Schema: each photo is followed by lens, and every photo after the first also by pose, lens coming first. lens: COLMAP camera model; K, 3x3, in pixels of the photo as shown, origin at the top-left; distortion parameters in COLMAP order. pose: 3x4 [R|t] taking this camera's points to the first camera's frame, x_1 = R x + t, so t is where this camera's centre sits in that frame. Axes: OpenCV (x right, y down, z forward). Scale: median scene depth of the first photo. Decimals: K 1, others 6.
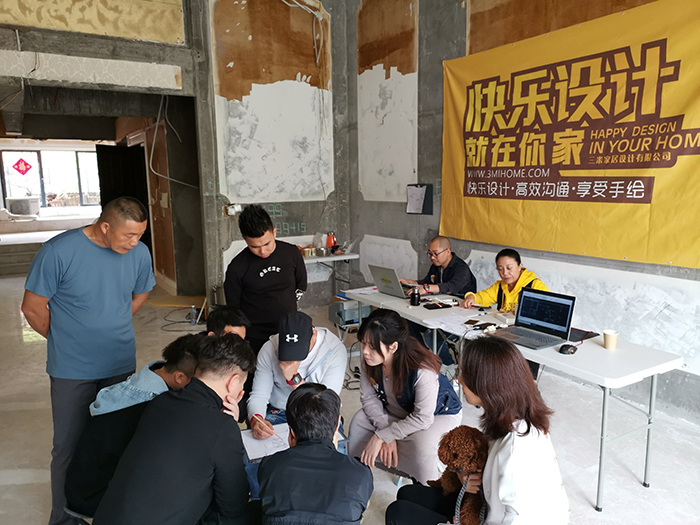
lens RADIAL K [[531.3, 0, 332.4], [0, 531.3, 269.6], [0, 0, 1]] dist [0.031350, -0.019489]
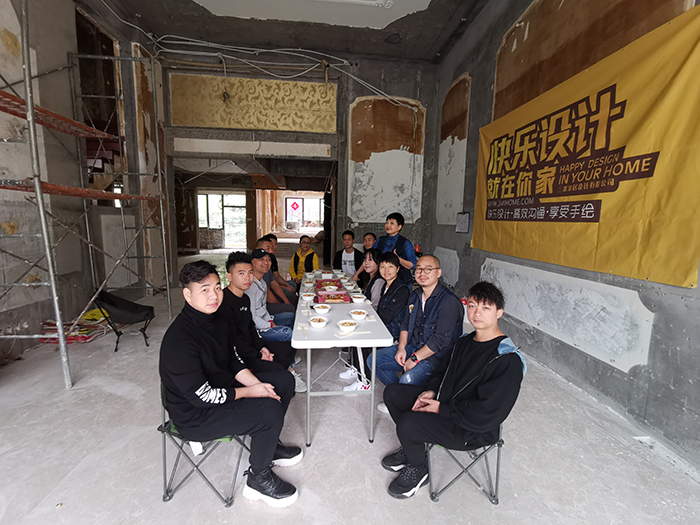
lens RADIAL K [[313.4, 0, 346.0], [0, 313.4, 261.1], [0, 0, 1]] dist [0.000655, 0.004485]
pose [[0.901977, 0.092714, -0.421713, 0.276210], [-0.109952, 0.993797, -0.016682, 0.026483], [0.417550, 0.061415, 0.906576, 0.092022]]
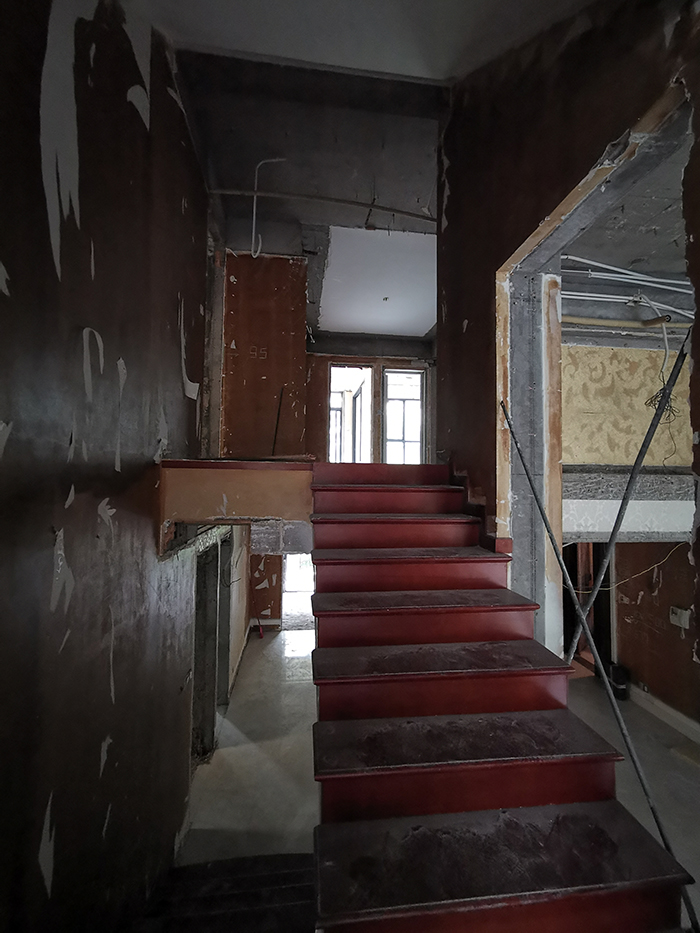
lens RADIAL K [[417.7, 0, 350.1], [0, 417.7, 469.1], [0, 0, 1]] dist [0.000655, 0.004485]
pose [[0.916358, 0.023459, -0.399671, -0.798618], [-0.108188, 0.975652, -0.190784, -0.276775], [0.385464, 0.218066, 0.896585, 0.219390]]
